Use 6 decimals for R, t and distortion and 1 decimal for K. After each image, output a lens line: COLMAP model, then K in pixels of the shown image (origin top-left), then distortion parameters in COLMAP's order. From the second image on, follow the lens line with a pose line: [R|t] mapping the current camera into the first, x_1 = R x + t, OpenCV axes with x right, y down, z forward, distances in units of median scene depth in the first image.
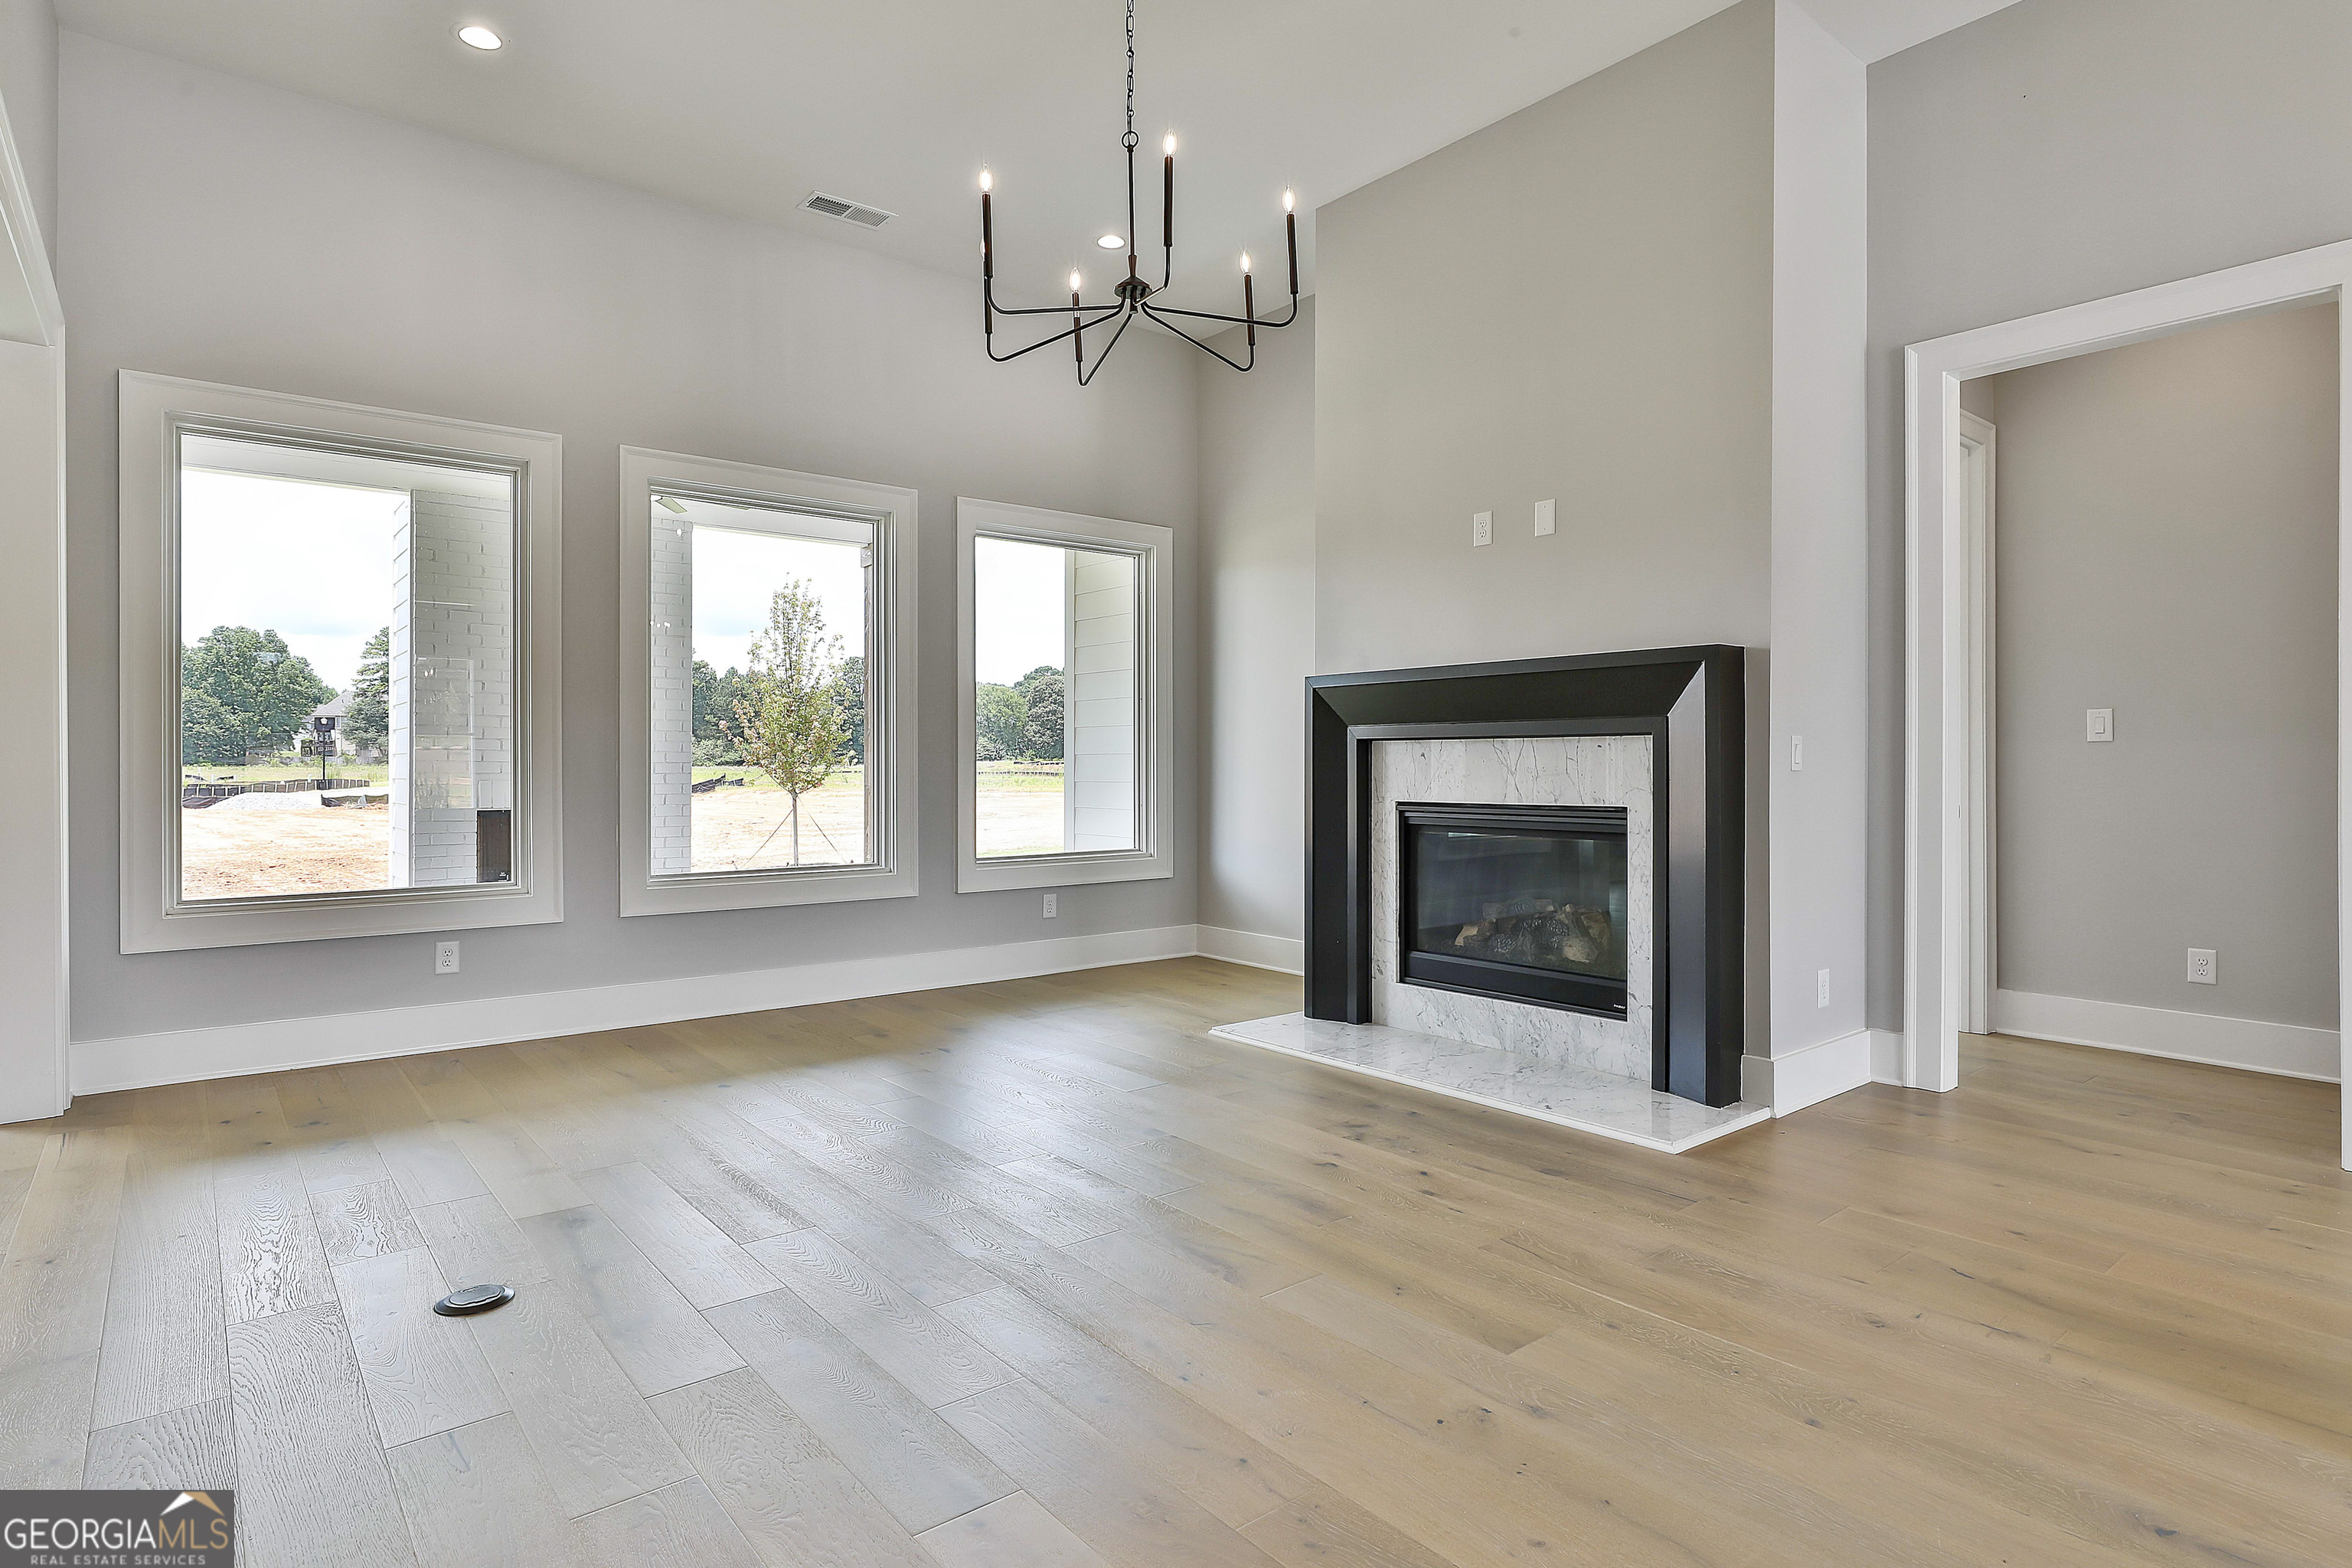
lens RADIAL K [[1217.4, 0, 1169.9], [0, 1217.4, 771.5], [0, 0, 1]] dist [-0.006638, -0.001589]
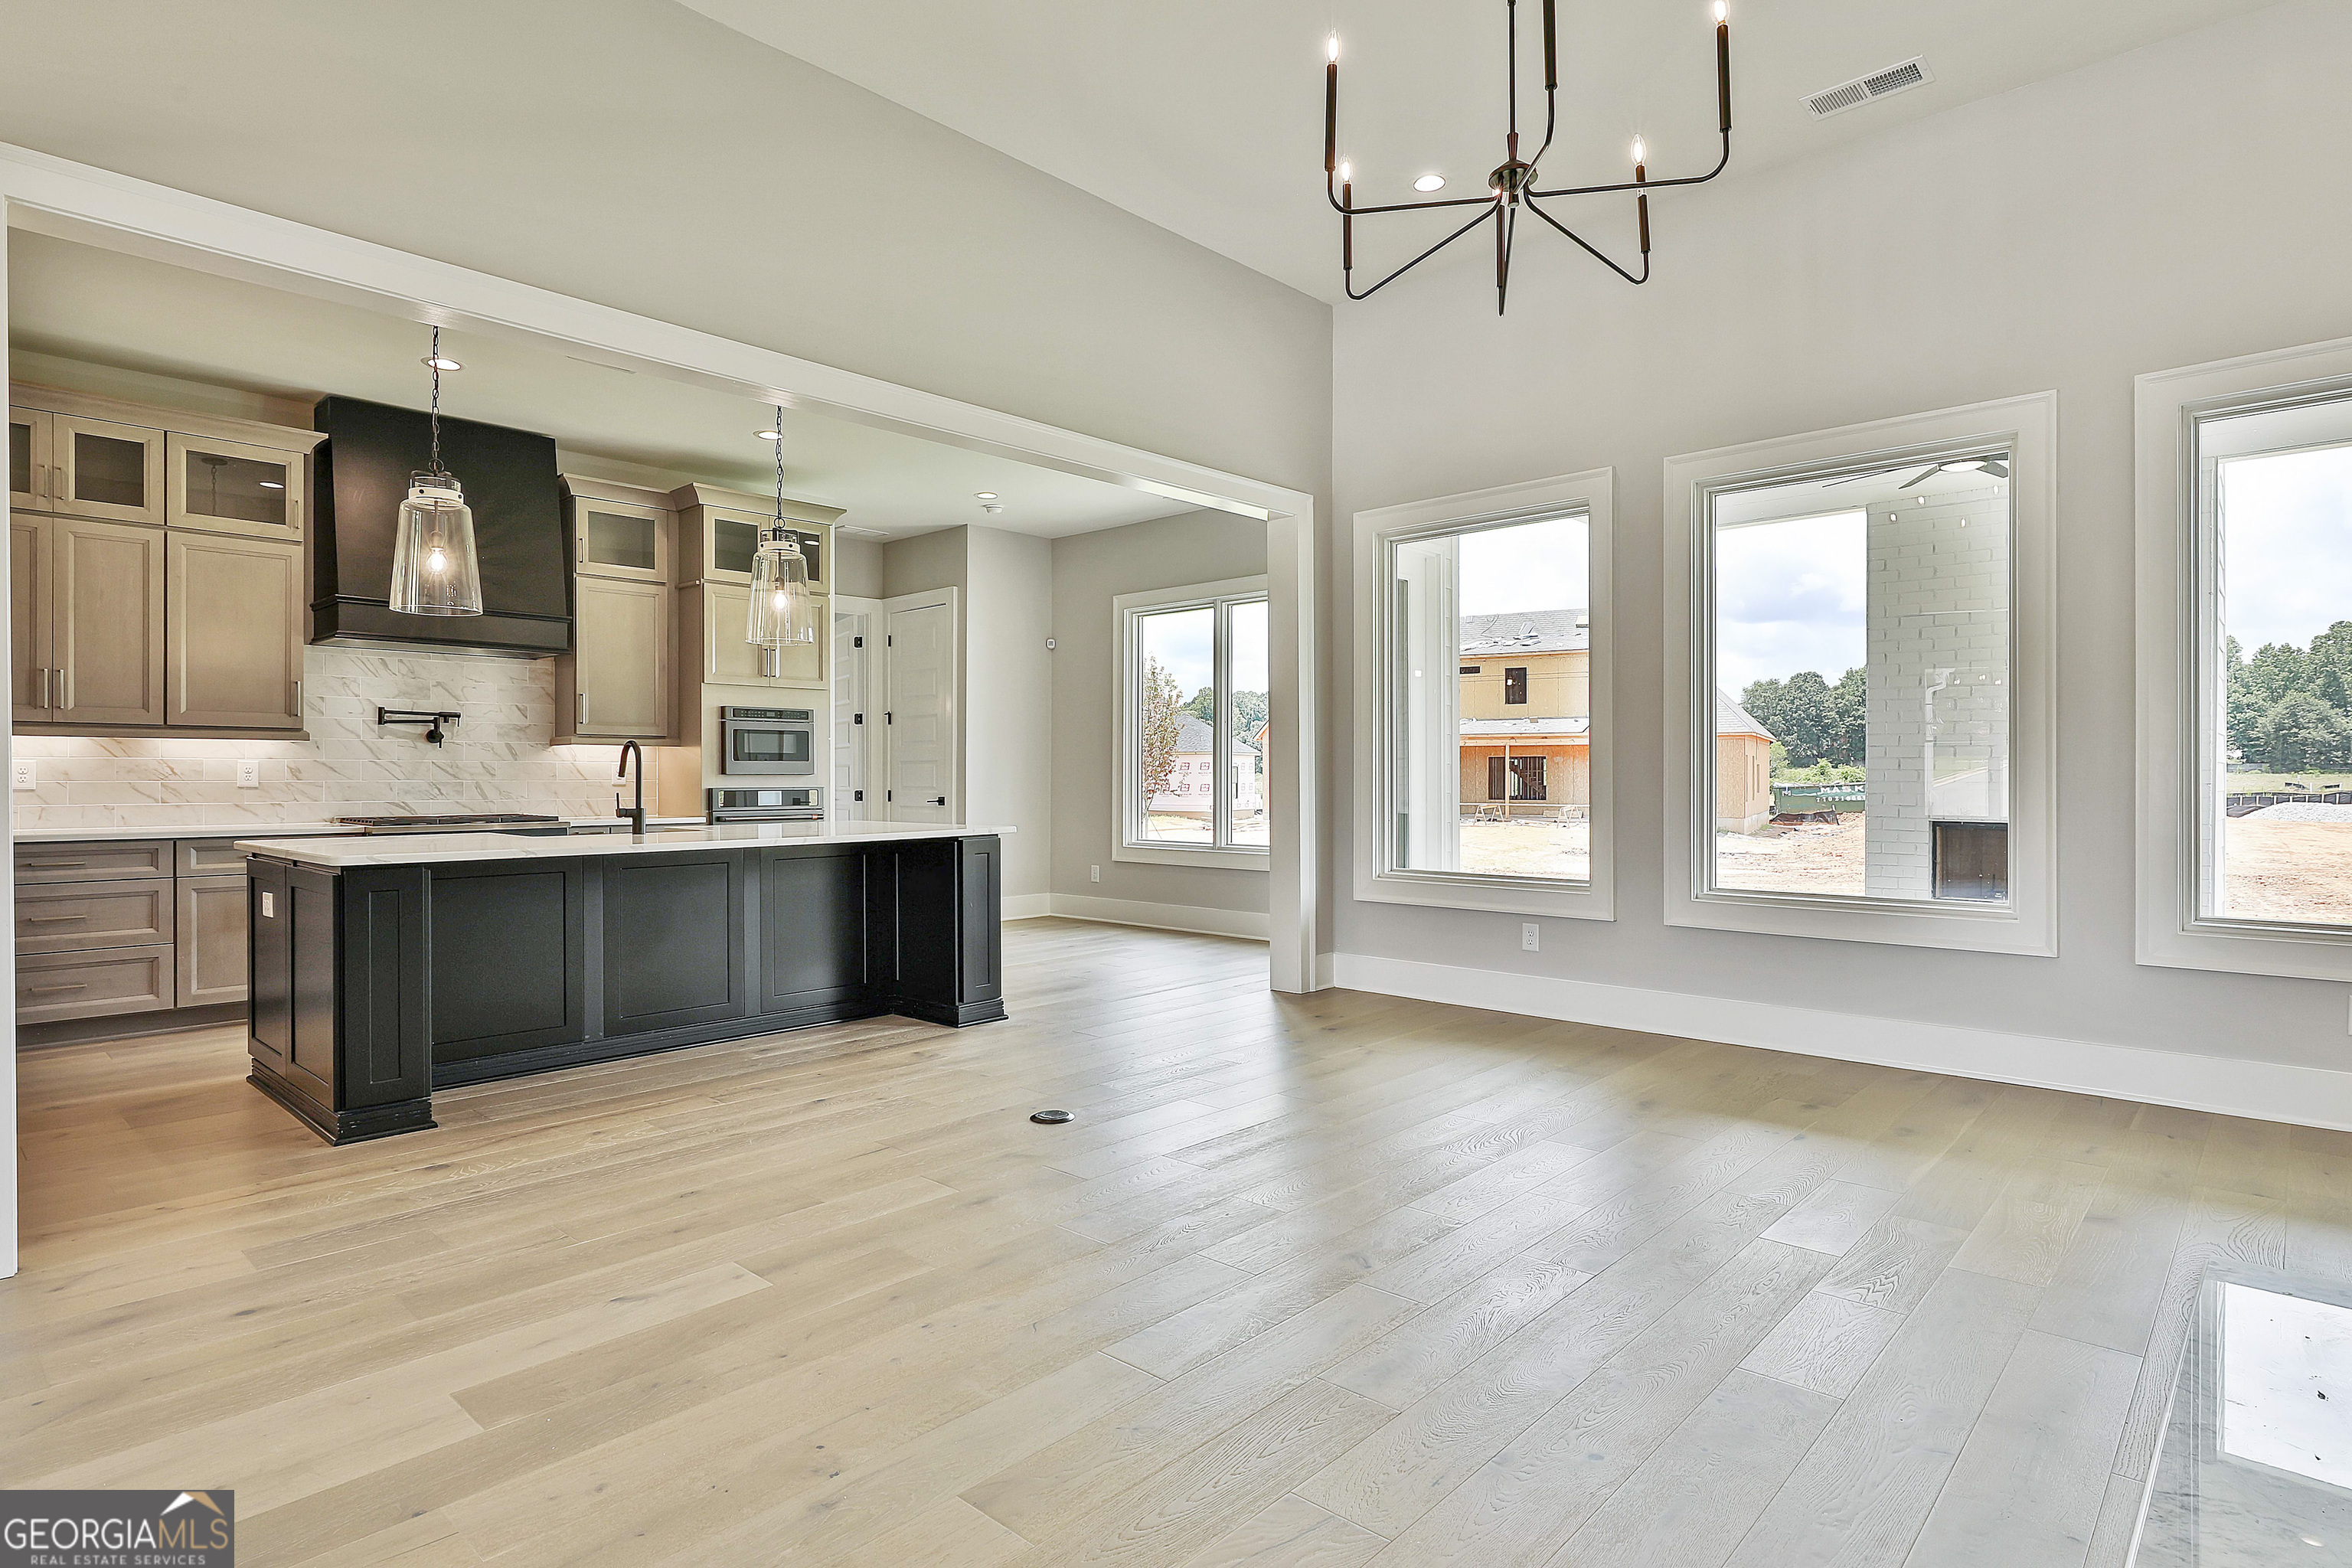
lens RADIAL K [[1217.4, 0, 1170.0], [0, 1217.4, 777.9], [0, 0, 1]] dist [-0.006638, -0.001589]
pose [[0.131078, 0.003940, -0.991364, 0.316494], [-0.005403, 0.999980, 0.003260, -0.002376], [0.991357, 0.004929, 0.131097, 0.295481]]
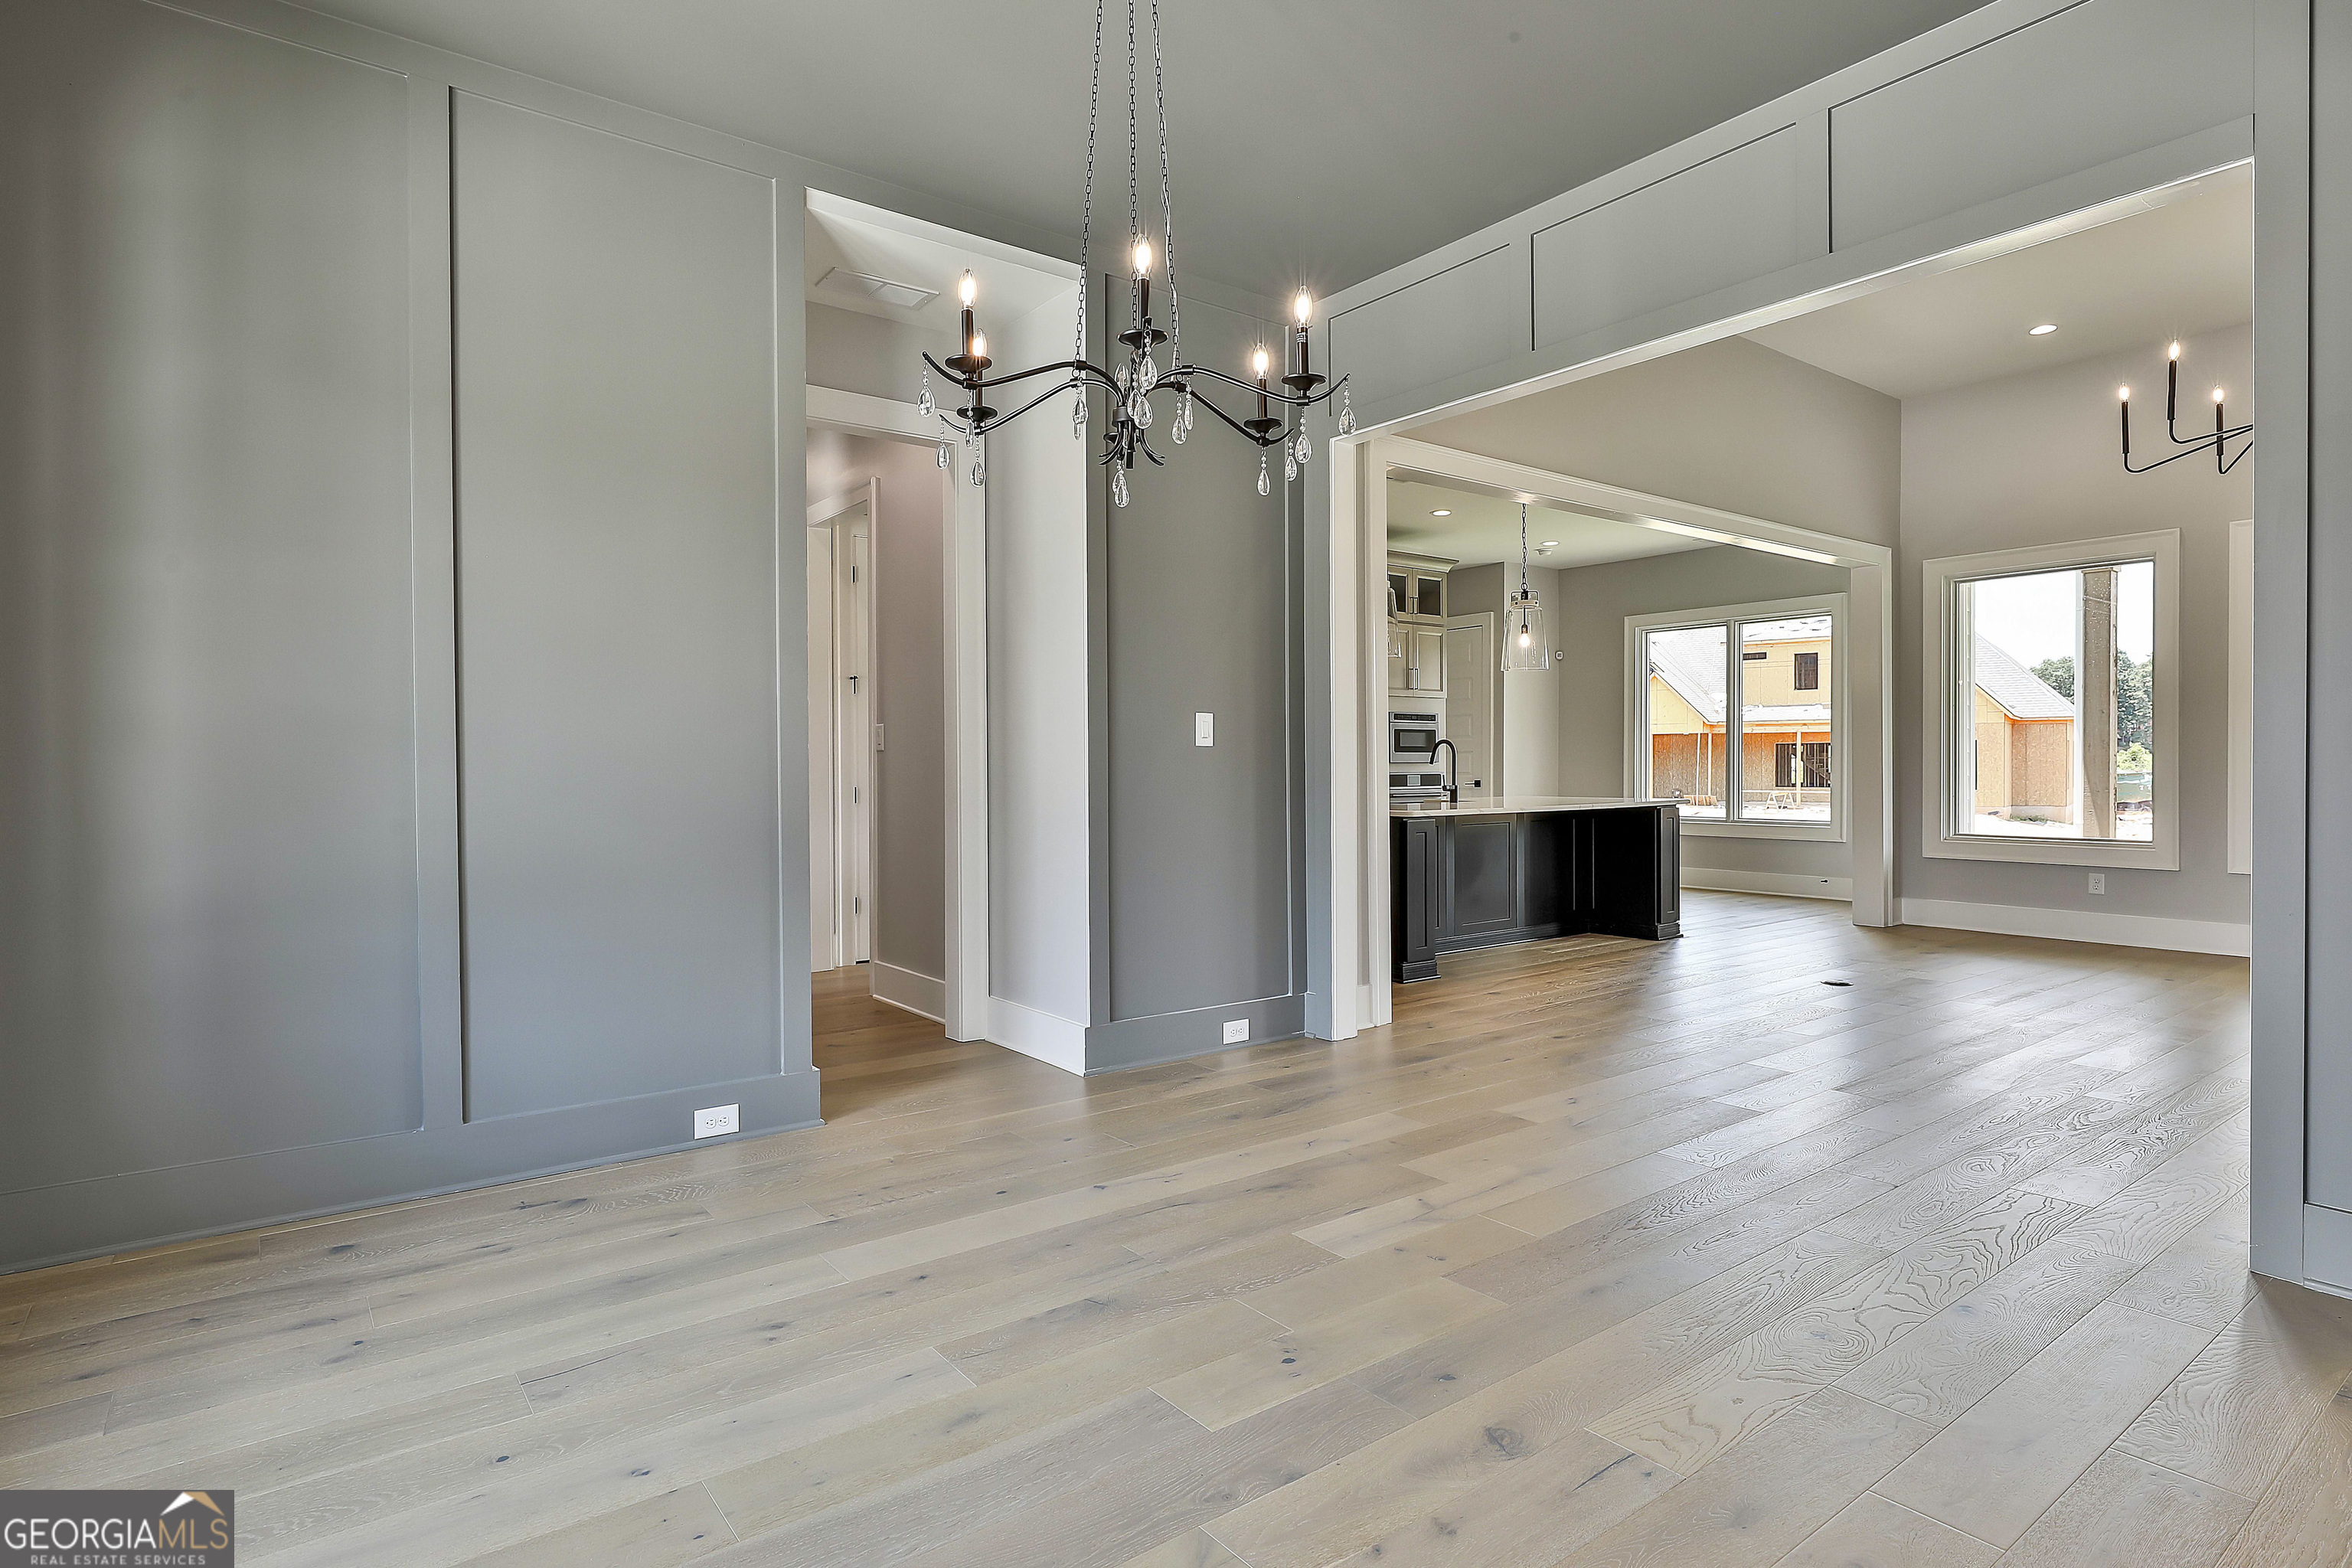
lens RADIAL K [[1217.4, 0, 1177.3], [0, 1217.4, 773.7], [0, 0, 1]] dist [-0.006638, -0.001589]
pose [[-0.033419, 0.009729, -0.999394, 0.594181], [-0.001718, 0.999951, 0.009792, -0.000733], [0.999440, 0.002044, -0.033401, -0.075981]]
